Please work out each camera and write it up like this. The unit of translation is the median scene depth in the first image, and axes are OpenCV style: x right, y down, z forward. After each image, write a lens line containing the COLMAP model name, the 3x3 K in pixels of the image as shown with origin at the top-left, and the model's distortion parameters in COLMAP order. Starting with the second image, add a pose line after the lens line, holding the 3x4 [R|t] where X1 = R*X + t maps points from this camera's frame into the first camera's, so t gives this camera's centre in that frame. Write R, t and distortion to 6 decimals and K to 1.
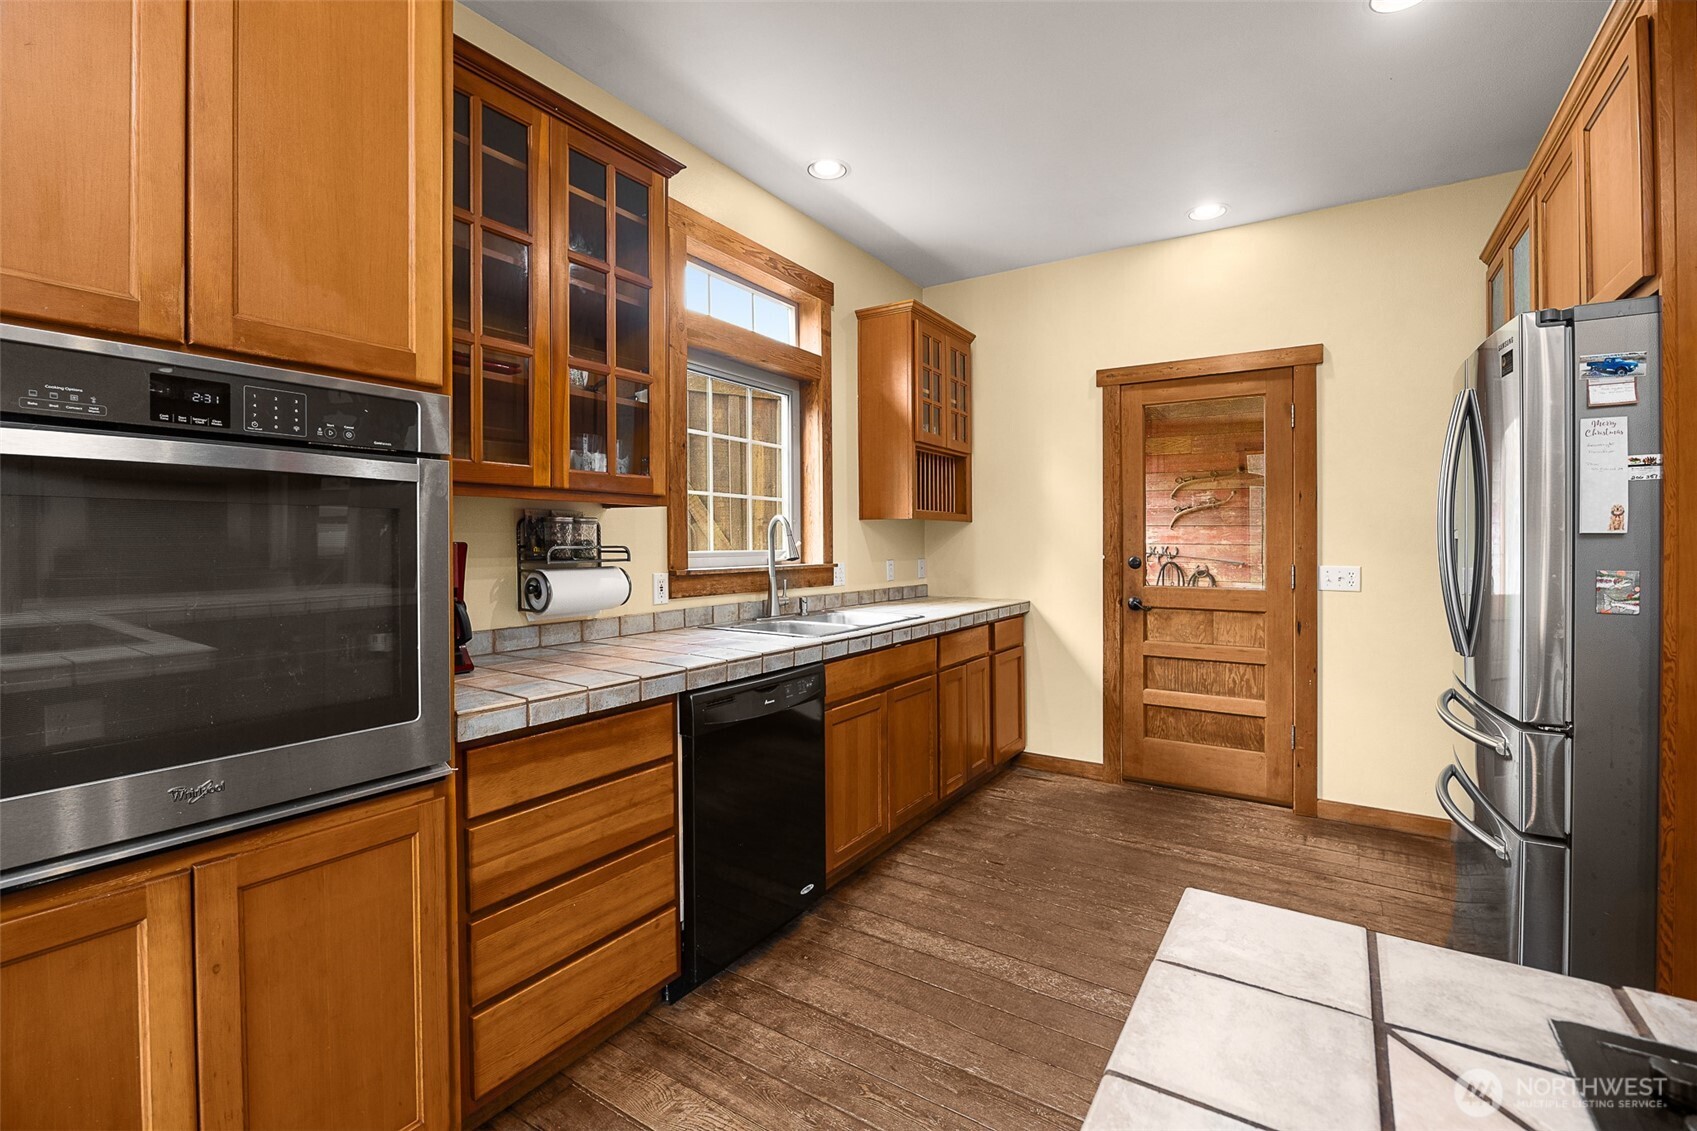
lens RADIAL K [[743.5, 0, 838.2], [0, 743.5, 547.8], [0, 0, 1]] dist [-0.010313, 0.000571]
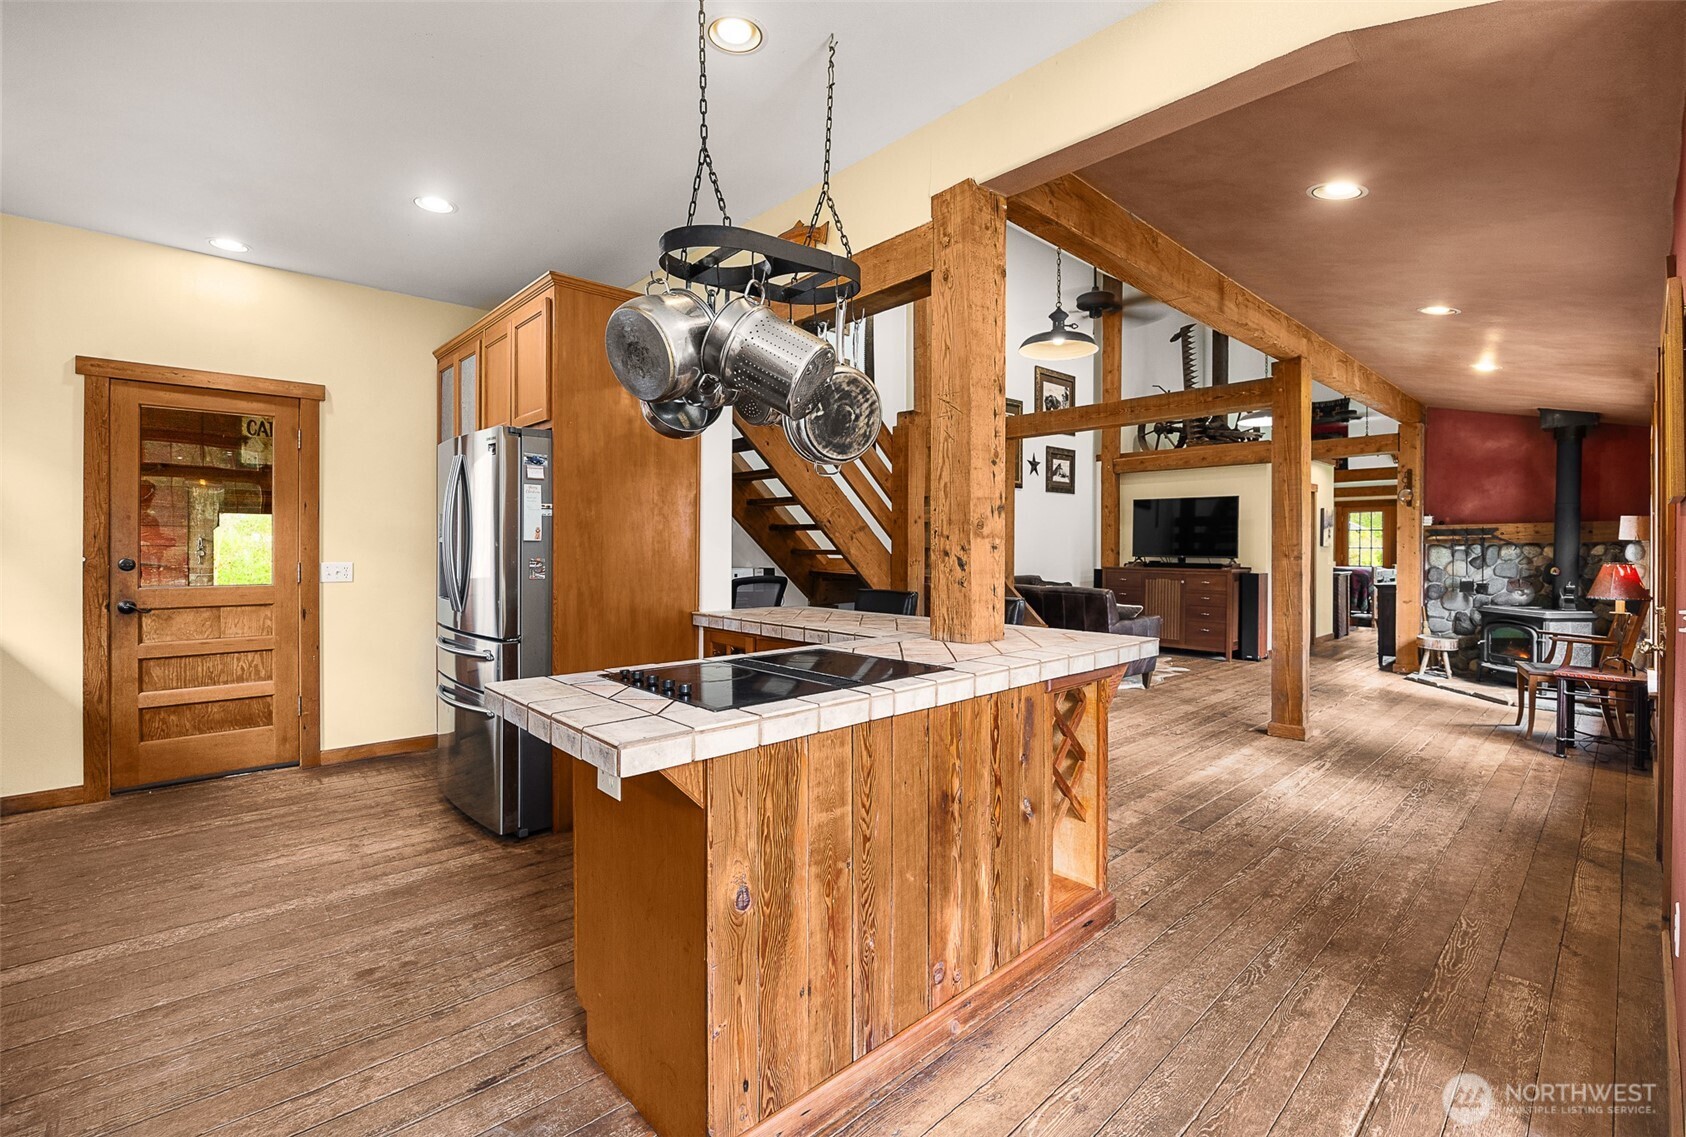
lens RADIAL K [[738.7, 0, 859.2], [0, 738.7, 548.8], [0, 0, 1]] dist [-0.010313, 0.000571]
pose [[0.231903, -0.005678, 0.972722, -0.325360], [0.003954, 0.999980, 0.004894, -0.001654], [-0.972731, 0.002711, 0.231921, -0.158252]]
